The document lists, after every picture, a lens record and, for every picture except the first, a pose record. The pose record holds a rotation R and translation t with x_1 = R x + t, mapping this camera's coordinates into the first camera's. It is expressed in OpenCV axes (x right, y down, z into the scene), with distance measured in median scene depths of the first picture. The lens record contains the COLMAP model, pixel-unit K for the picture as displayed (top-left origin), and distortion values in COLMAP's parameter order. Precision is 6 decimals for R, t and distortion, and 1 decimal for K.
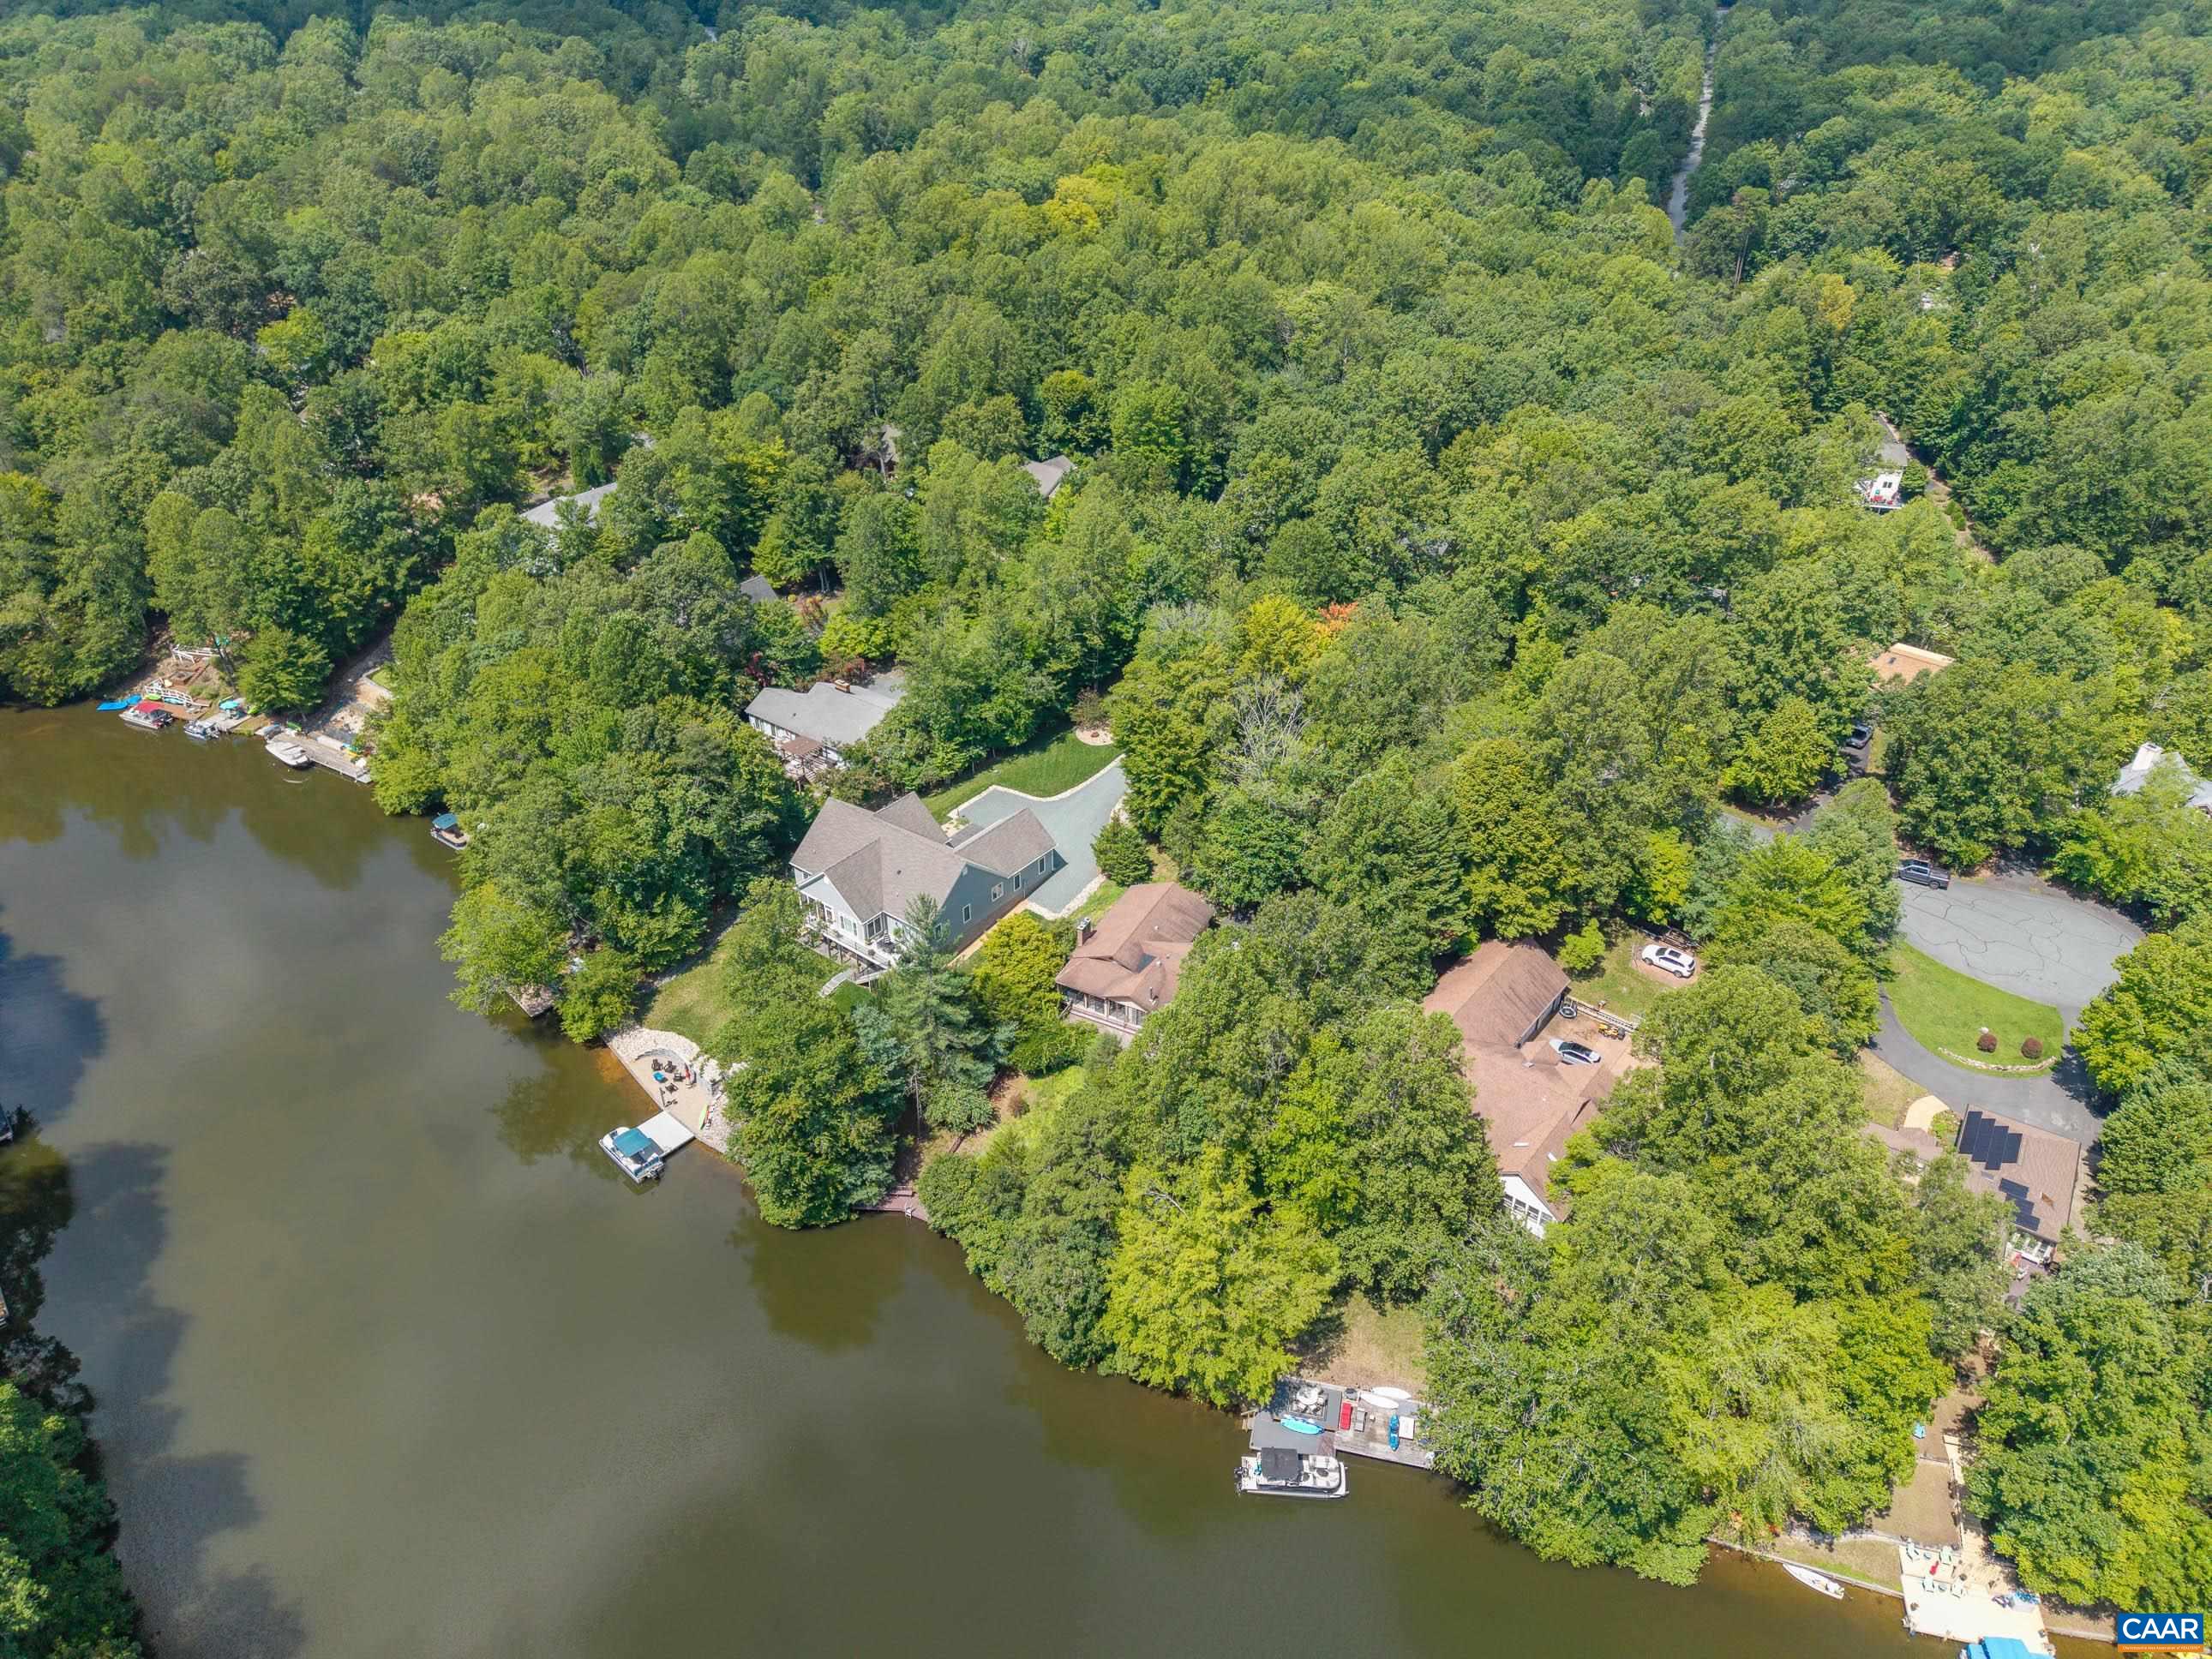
lens RADIAL K [[1488.0, 0, 1107.0], [0, 1488.0, 832.3], [0, 0, 1]] dist [0.007820, -0.014279]
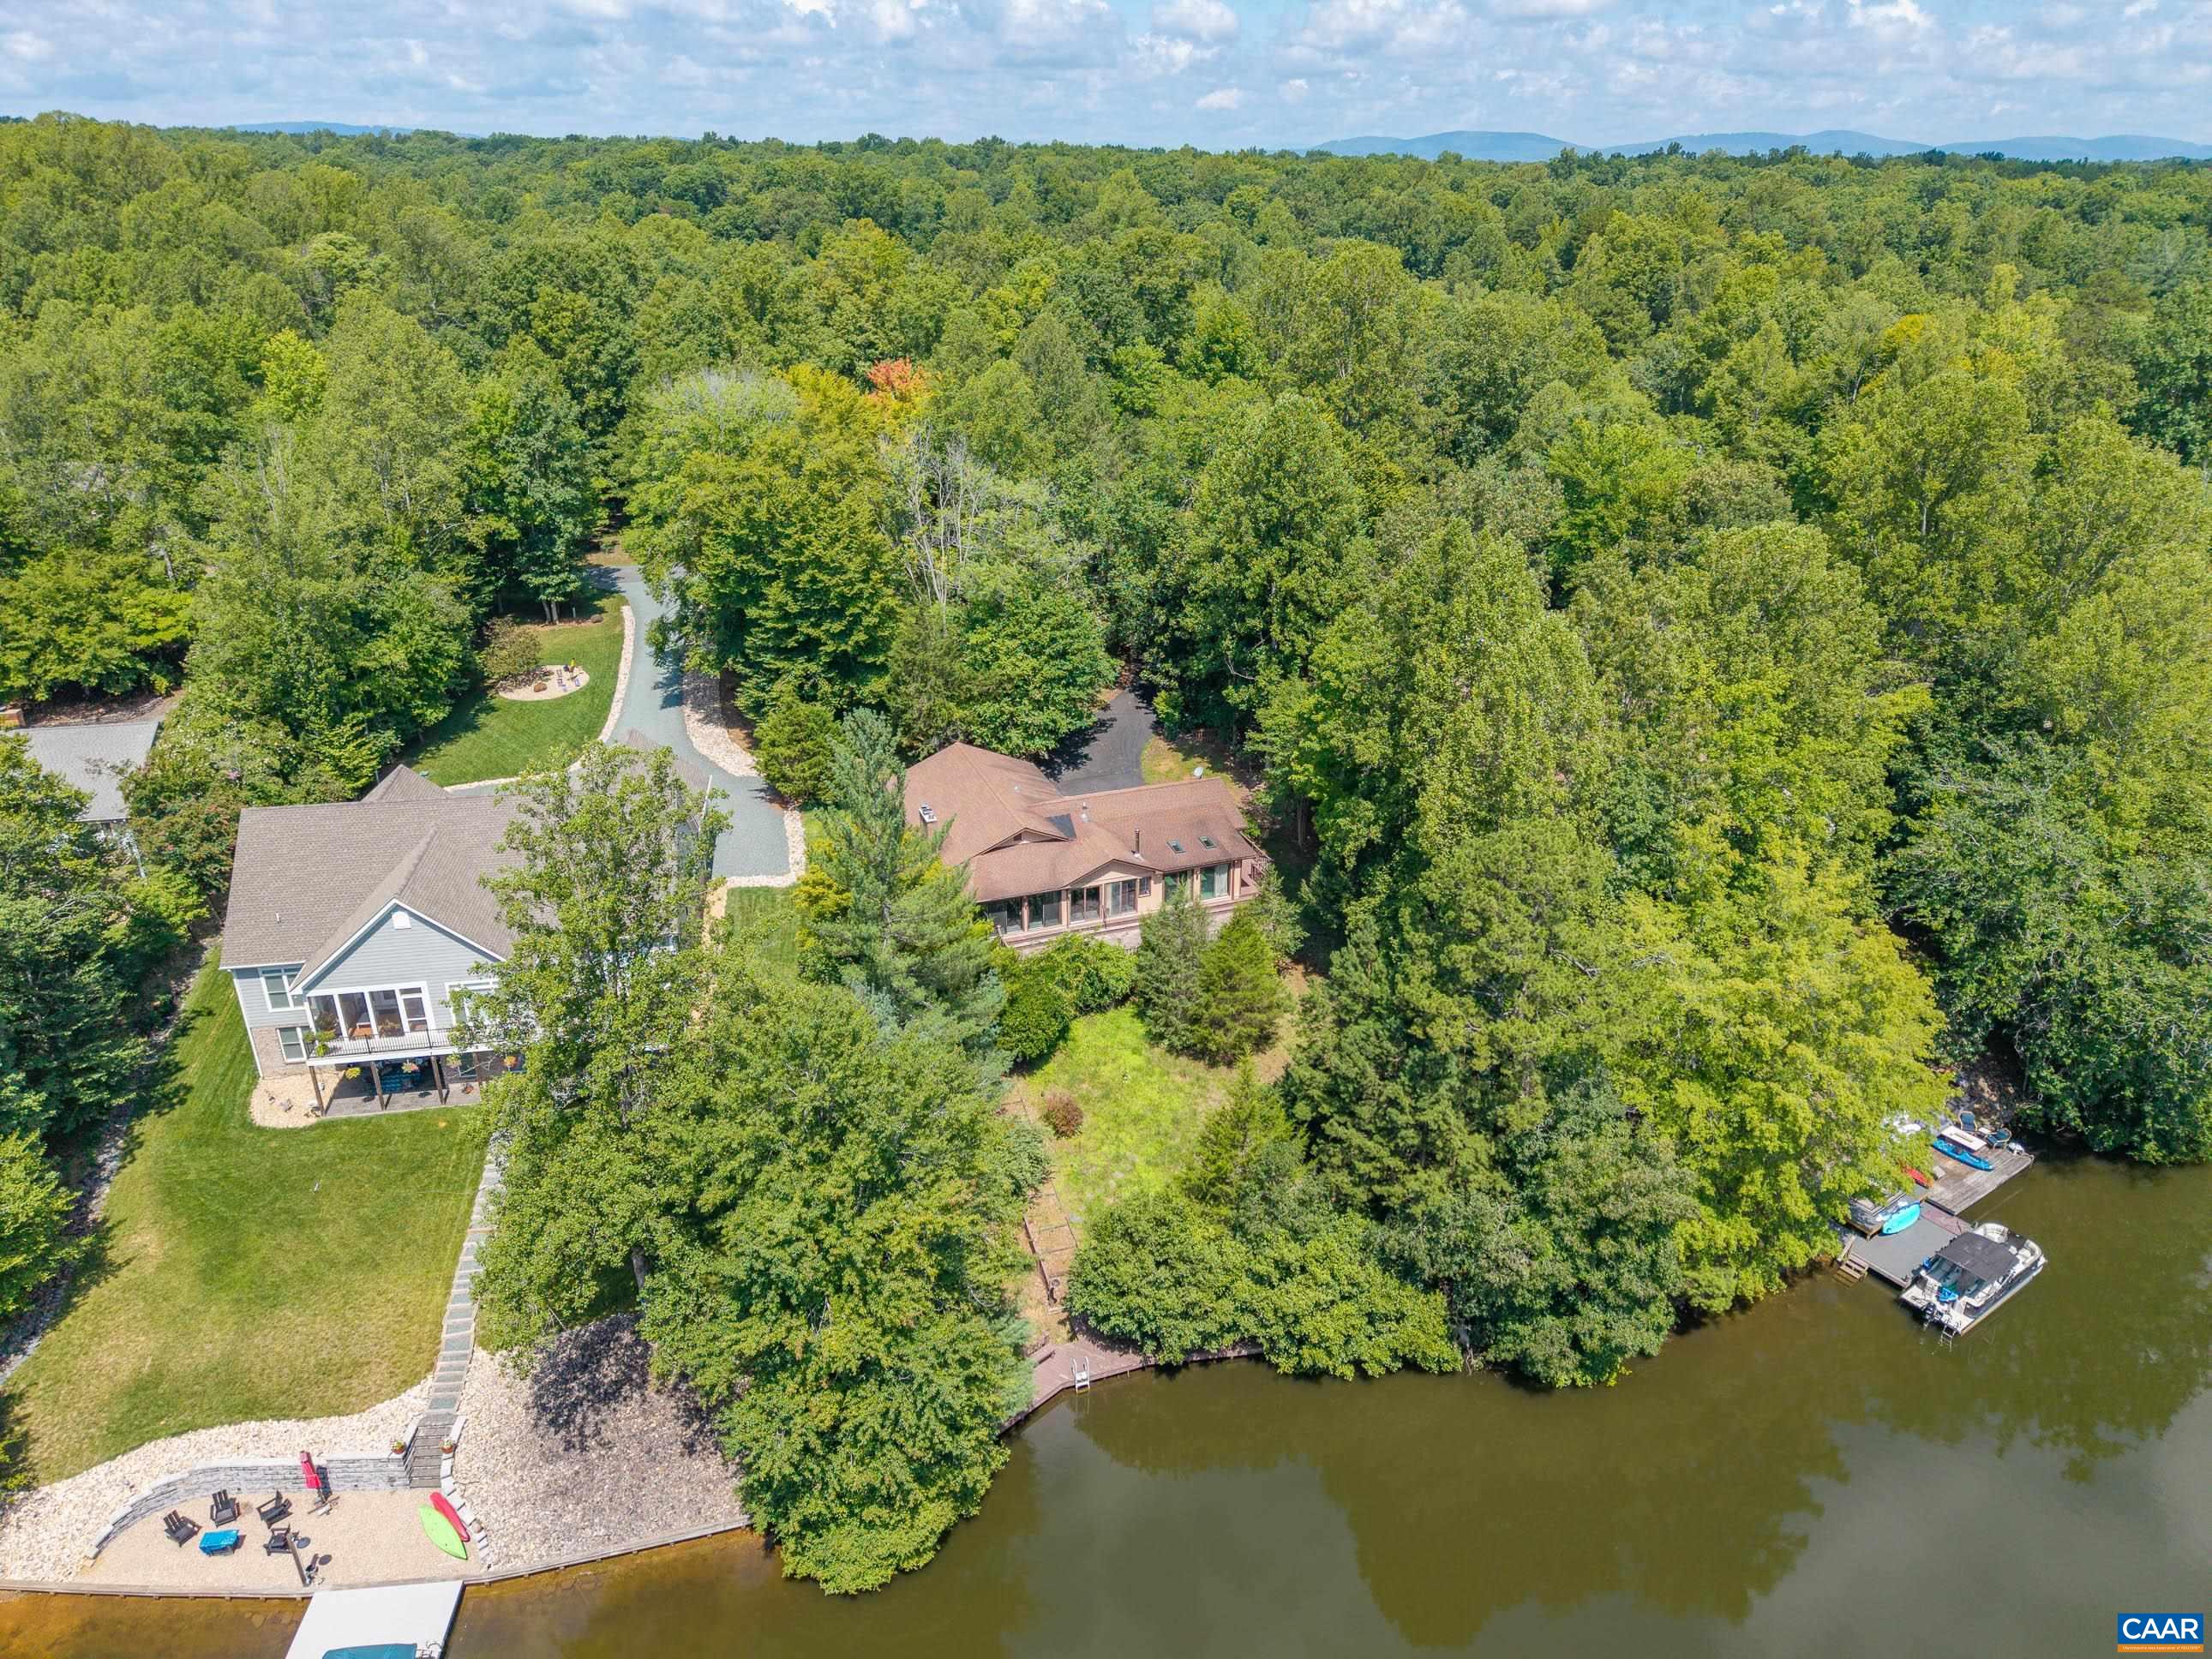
lens RADIAL K [[1488.0, 0, 1117.3], [0, 1488.0, 837.6], [0, 0, 1]] dist [0.007820, -0.014279]
pose [[0.661677, -0.303586, 0.685579, -0.353325], [0.403631, 0.914790, 0.015525, 0.091107], [-0.631874, 0.266449, 0.727832, 0.559613]]
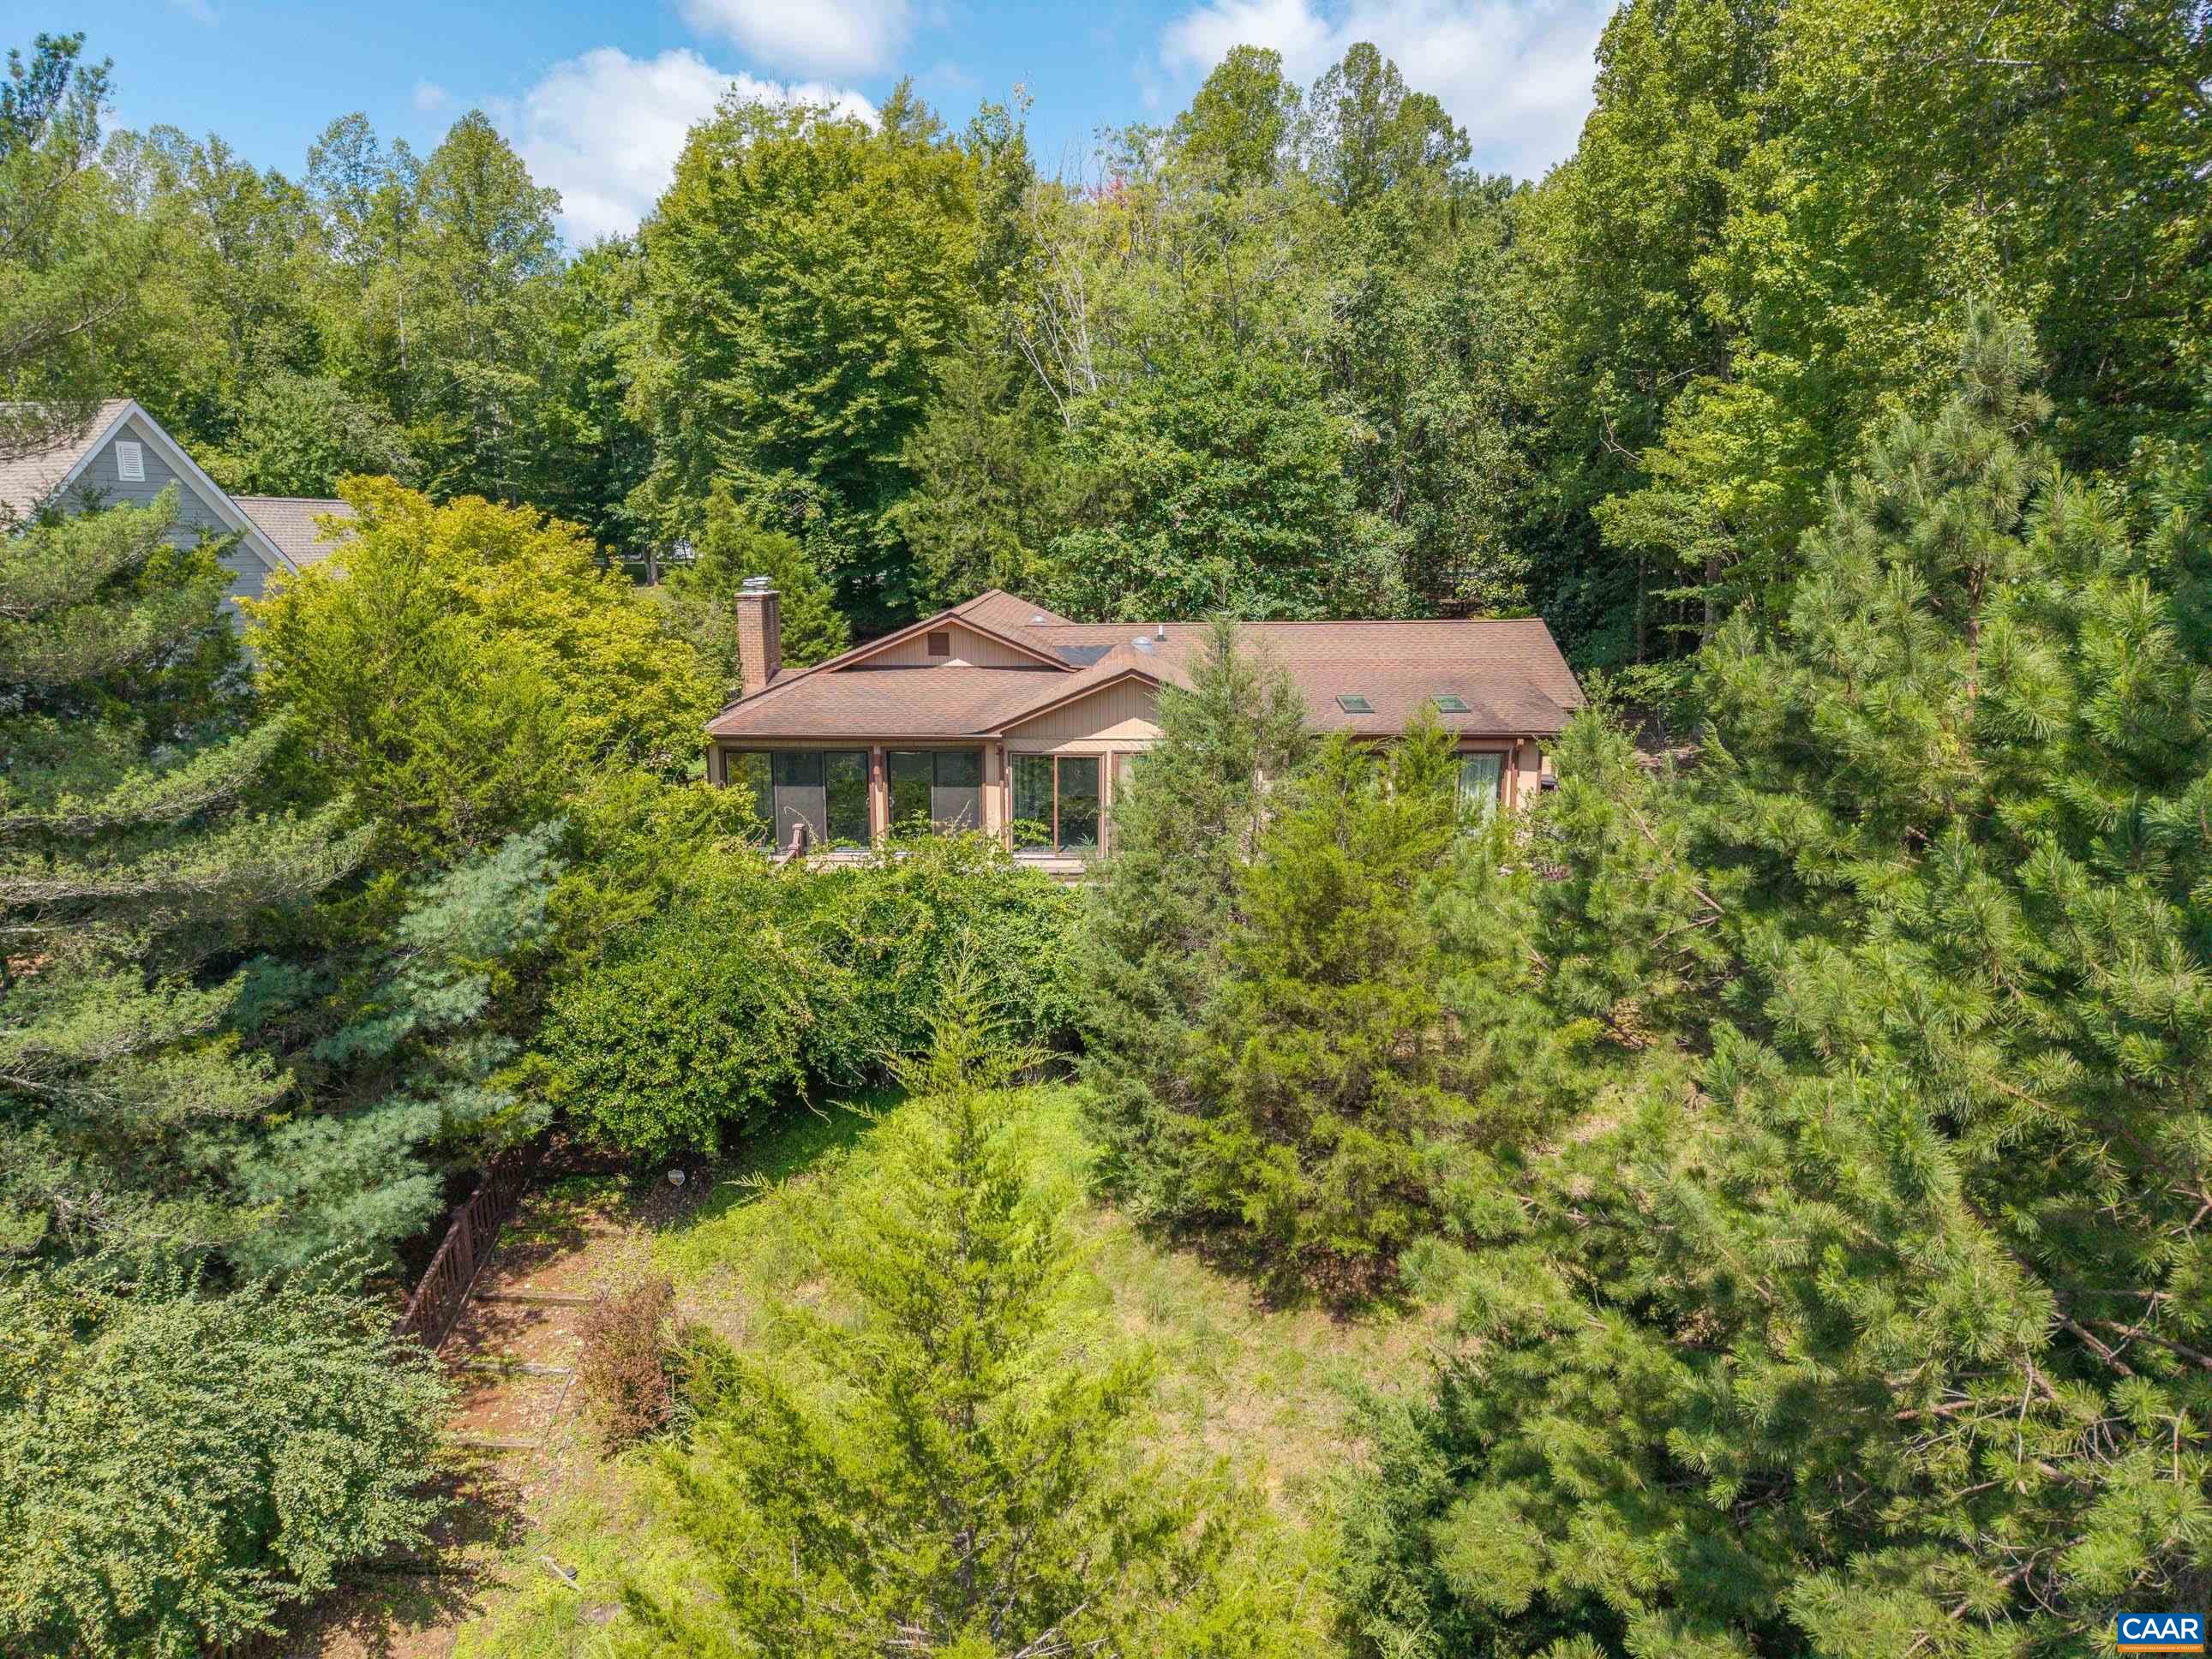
lens RADIAL K [[1488.0, 0, 1113.6], [0, 1488.0, 835.5], [0, 0, 1]] dist [0.007820, -0.014279]
pose [[0.882382, -0.089148, 0.462012, -0.076890], [0.253839, 0.916942, -0.307869, 0.183161], [-0.396192, 0.388935, 0.831722, 0.808466]]
